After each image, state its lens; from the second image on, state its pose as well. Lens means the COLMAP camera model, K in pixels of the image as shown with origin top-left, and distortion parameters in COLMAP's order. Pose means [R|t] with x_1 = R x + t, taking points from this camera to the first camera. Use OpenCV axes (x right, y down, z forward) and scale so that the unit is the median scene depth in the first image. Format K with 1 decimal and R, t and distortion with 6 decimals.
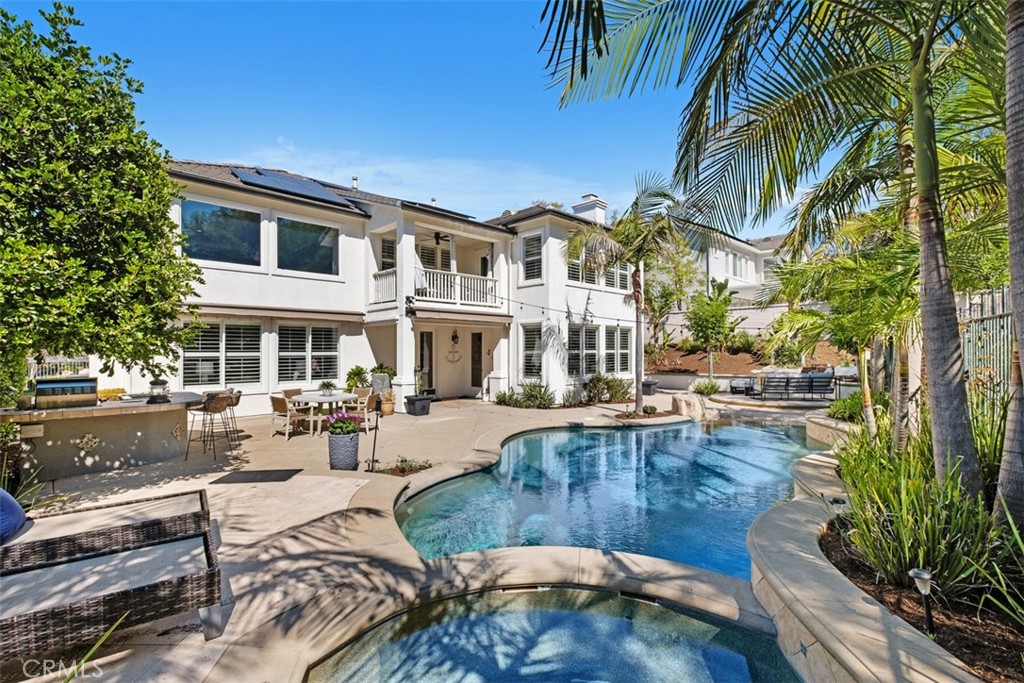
lens RADIAL K [[442.6, 0, 502.4], [0, 442.6, 345.5], [0, 0, 1]] dist [-0.009536, 0.000552]
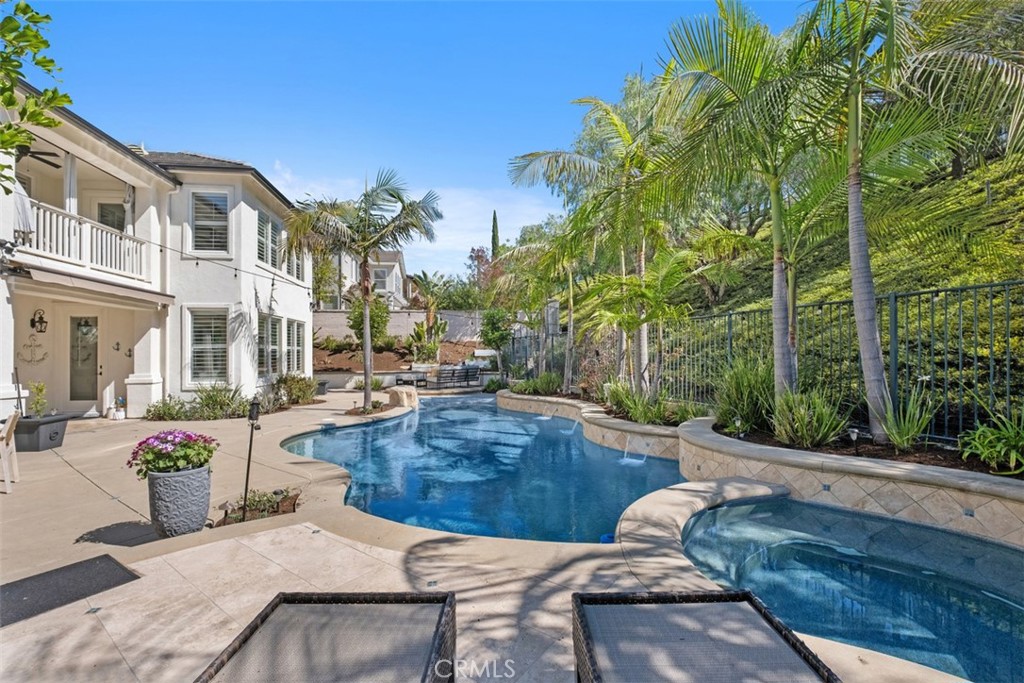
lens RADIAL K [[442.6, 0, 504.9], [0, 442.6, 345.5], [0, 0, 1]] dist [-0.009536, 0.000552]
pose [[0.601280, 0.014508, 0.798907, -0.231447], [-0.005947, 0.999889, -0.013682, 0.021033], [-0.799017, 0.003475, 0.601299, 0.142633]]
